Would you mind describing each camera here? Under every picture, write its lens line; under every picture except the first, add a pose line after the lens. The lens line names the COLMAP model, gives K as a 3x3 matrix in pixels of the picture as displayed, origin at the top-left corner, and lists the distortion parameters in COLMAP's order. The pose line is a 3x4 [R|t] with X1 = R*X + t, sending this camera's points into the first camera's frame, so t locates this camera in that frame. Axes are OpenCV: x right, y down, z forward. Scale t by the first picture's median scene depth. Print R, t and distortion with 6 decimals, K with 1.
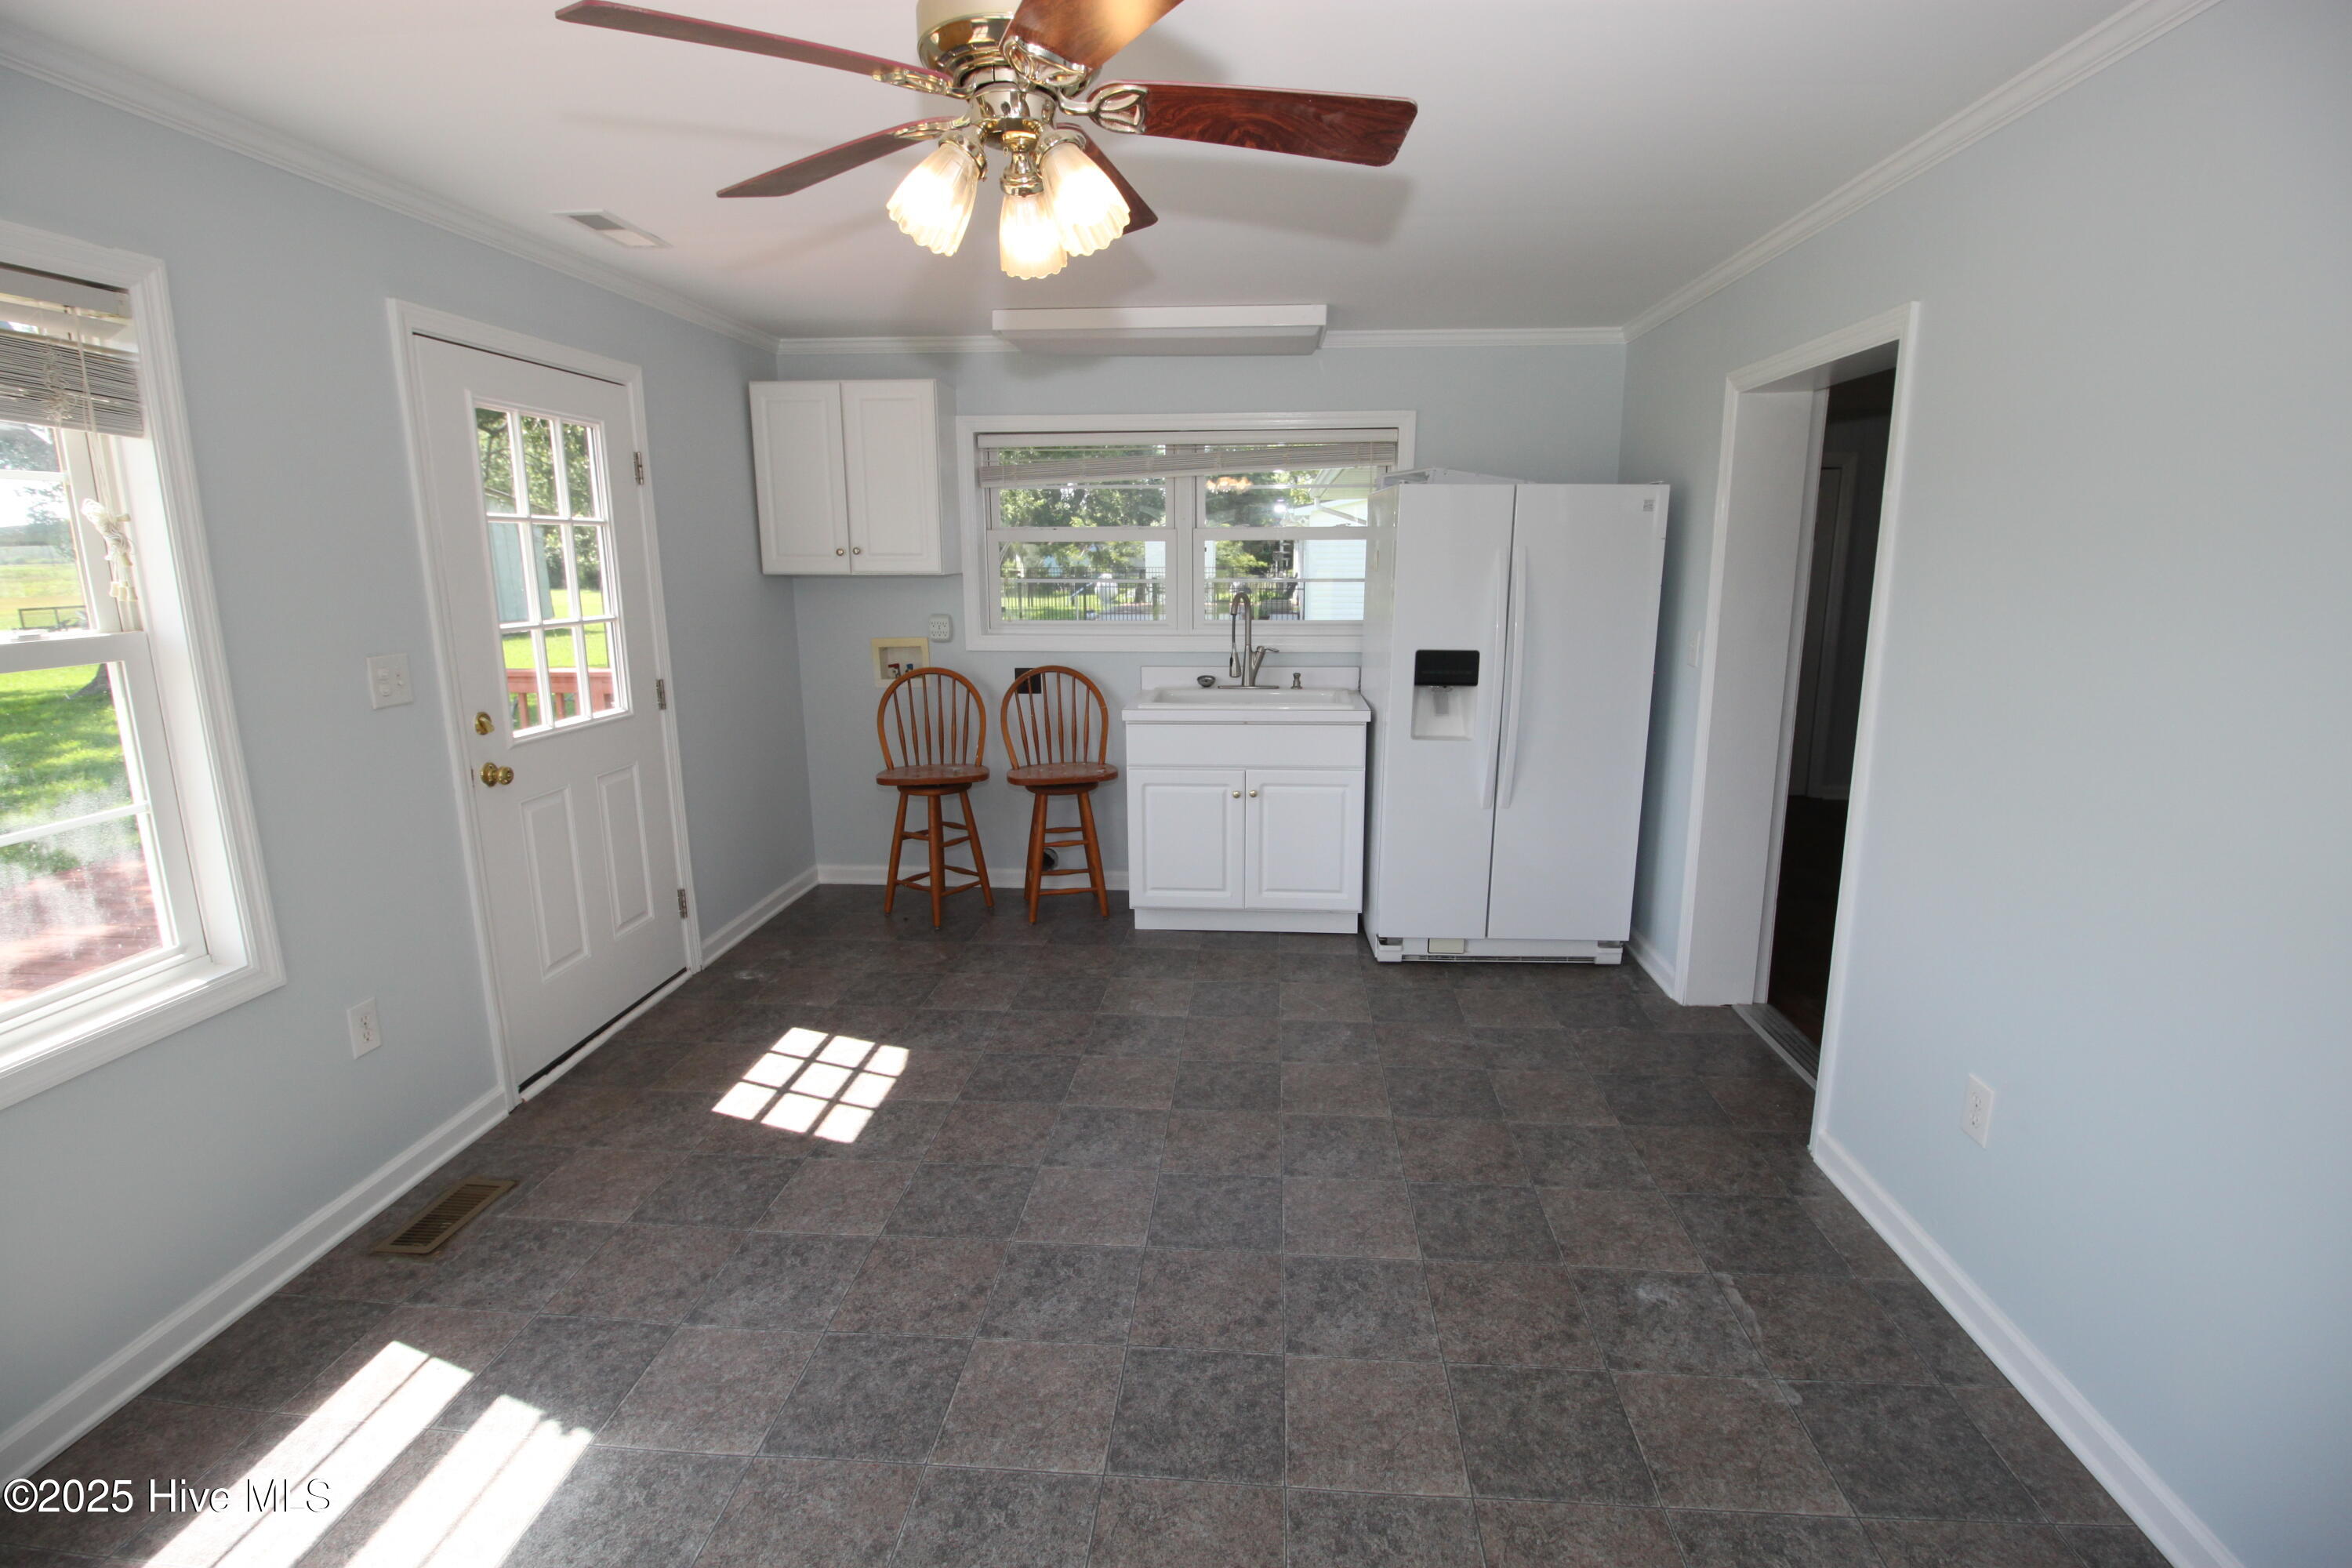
lens RADIAL K [[1085.5, 0, 1186.8], [0, 1085.5, 763.8], [0, 0, 1]] dist [0.001981, -0.015239]
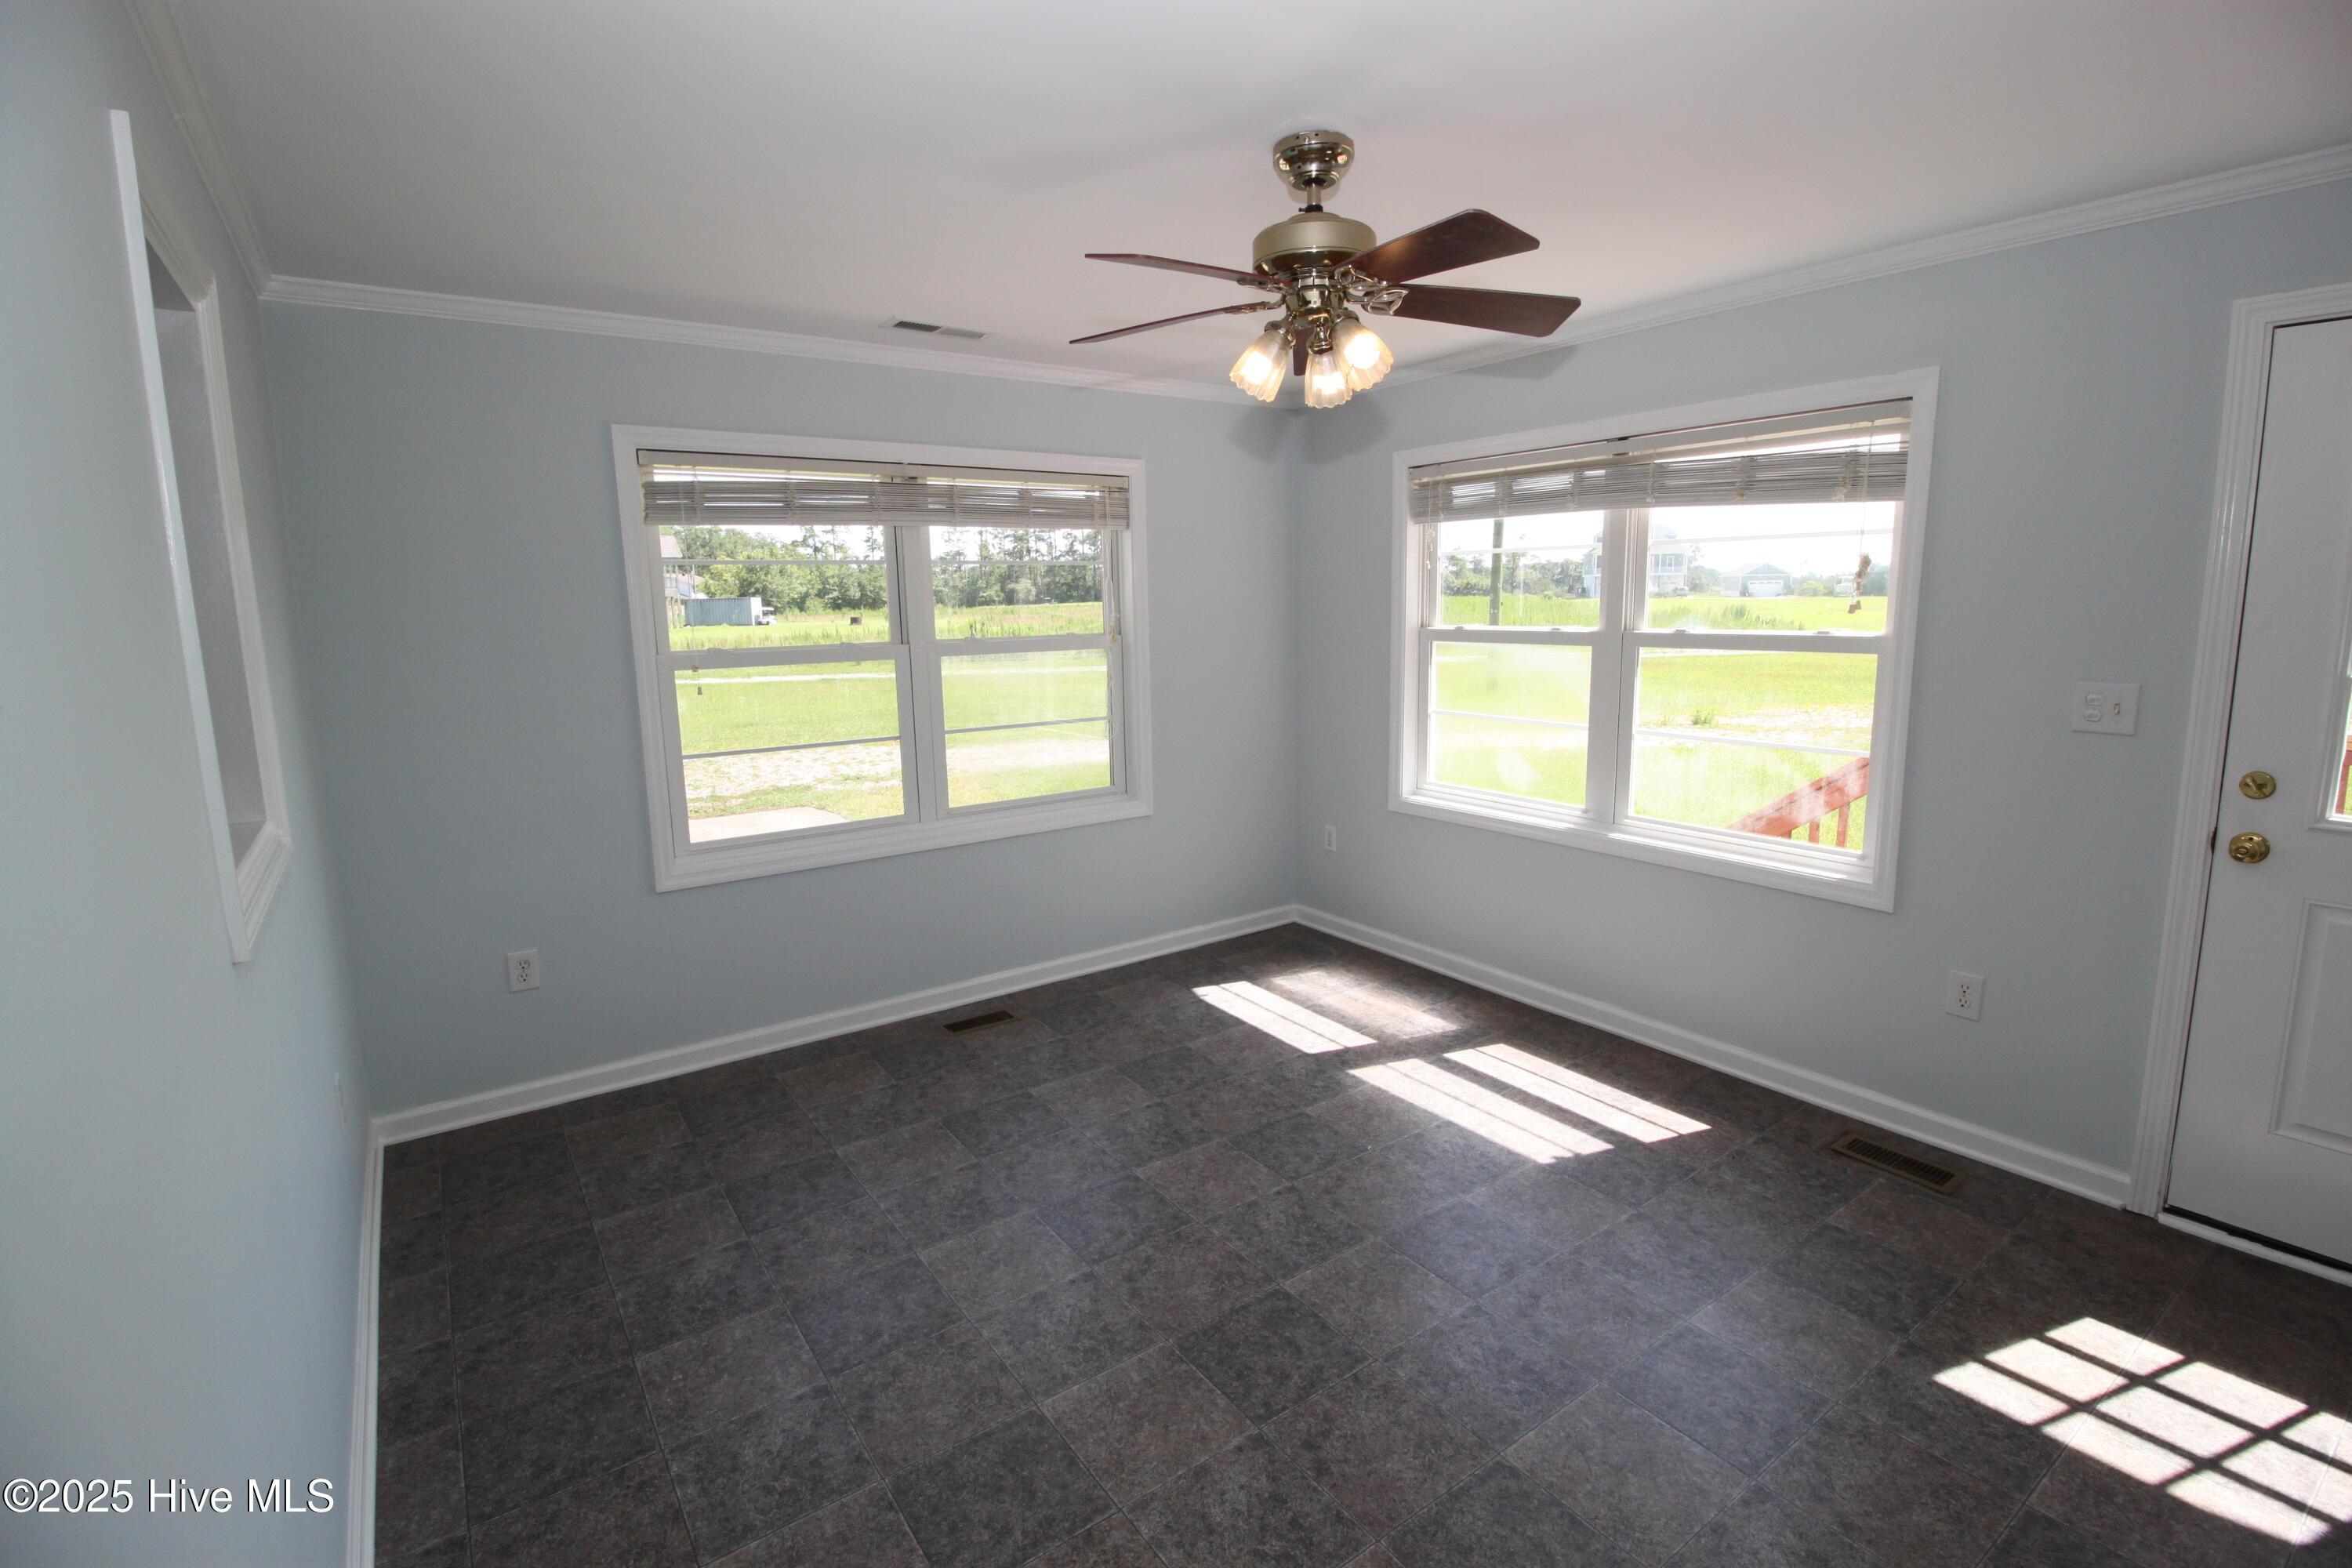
lens RADIAL K [[1085.5, 0, 1186.8], [0, 1085.5, 763.8], [0, 0, 1]] dist [0.001981, -0.015239]
pose [[-0.765996, 0.118560, -0.631817, 0.430757], [-0.101735, 0.948102, 0.301252, -0.190236], [0.634744, 0.295036, -0.714181, 0.935949]]
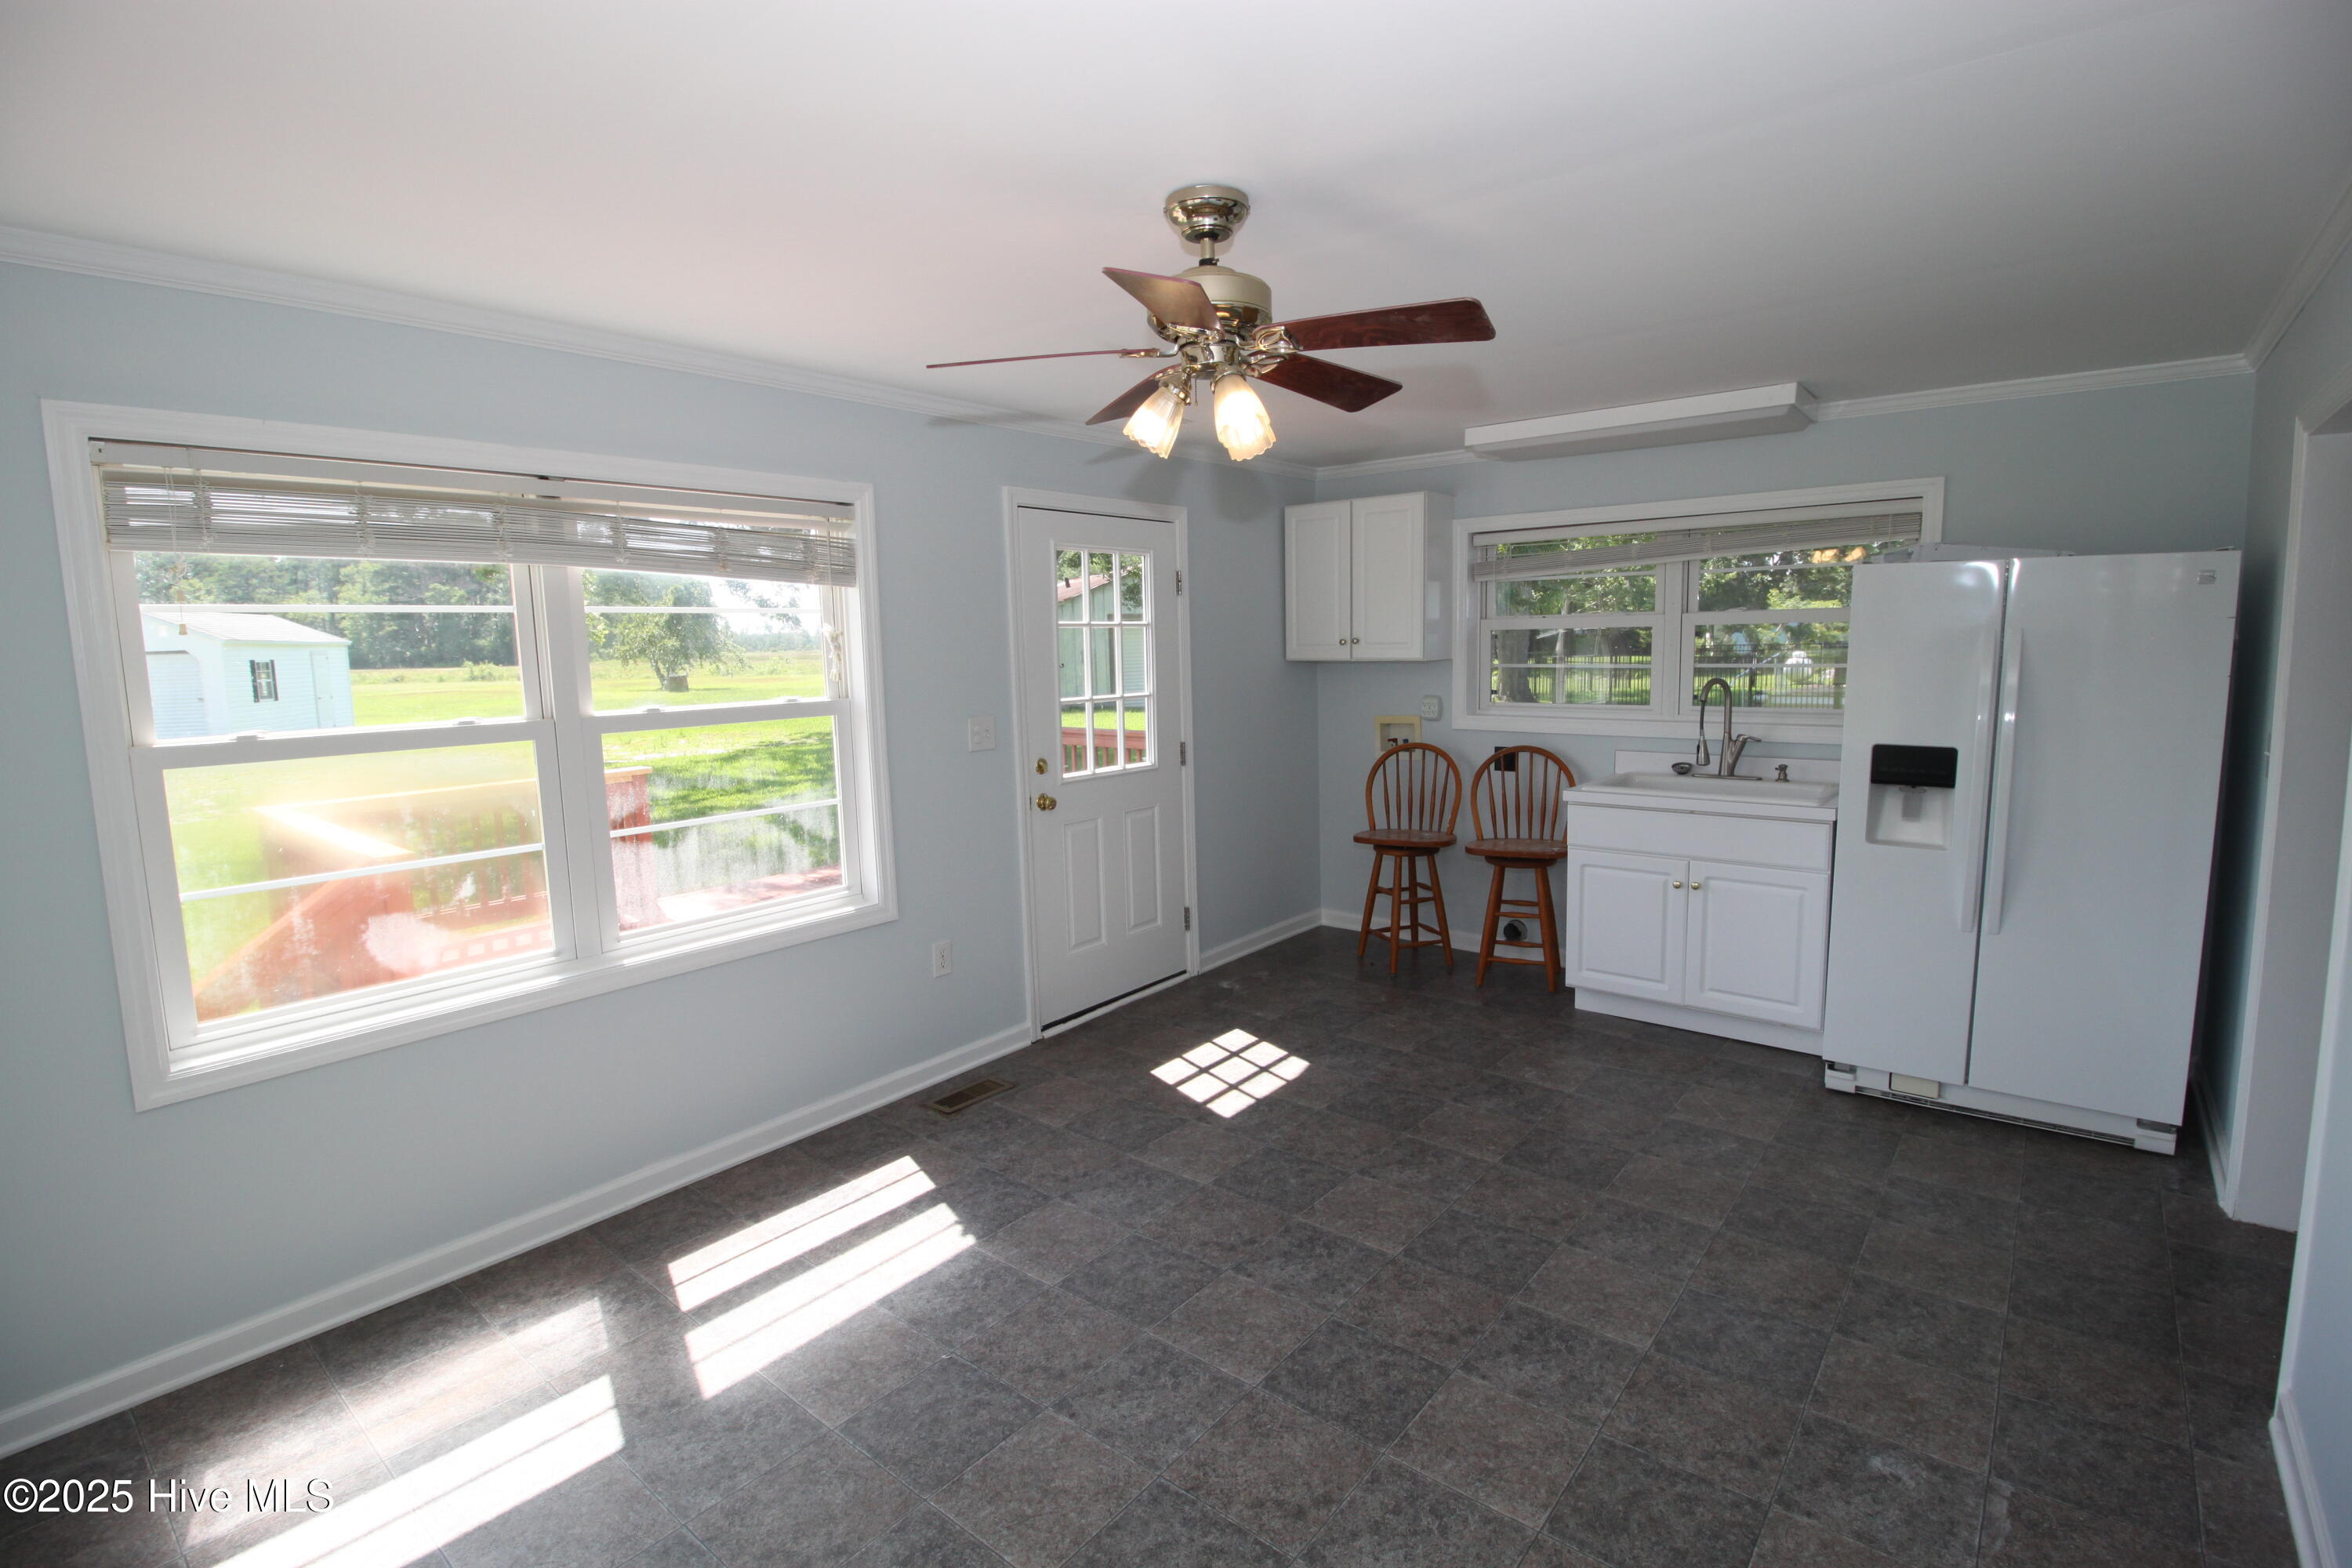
lens RADIAL K [[1085.5, 0, 1186.8], [0, 1085.5, 763.8], [0, 0, 1]] dist [0.001981, -0.015239]
pose [[0.821976, 0.051987, -0.567145, 0.291587], [-0.091859, 0.994889, -0.041938, 0.002079], [0.562066, 0.086569, 0.822550, -0.071742]]
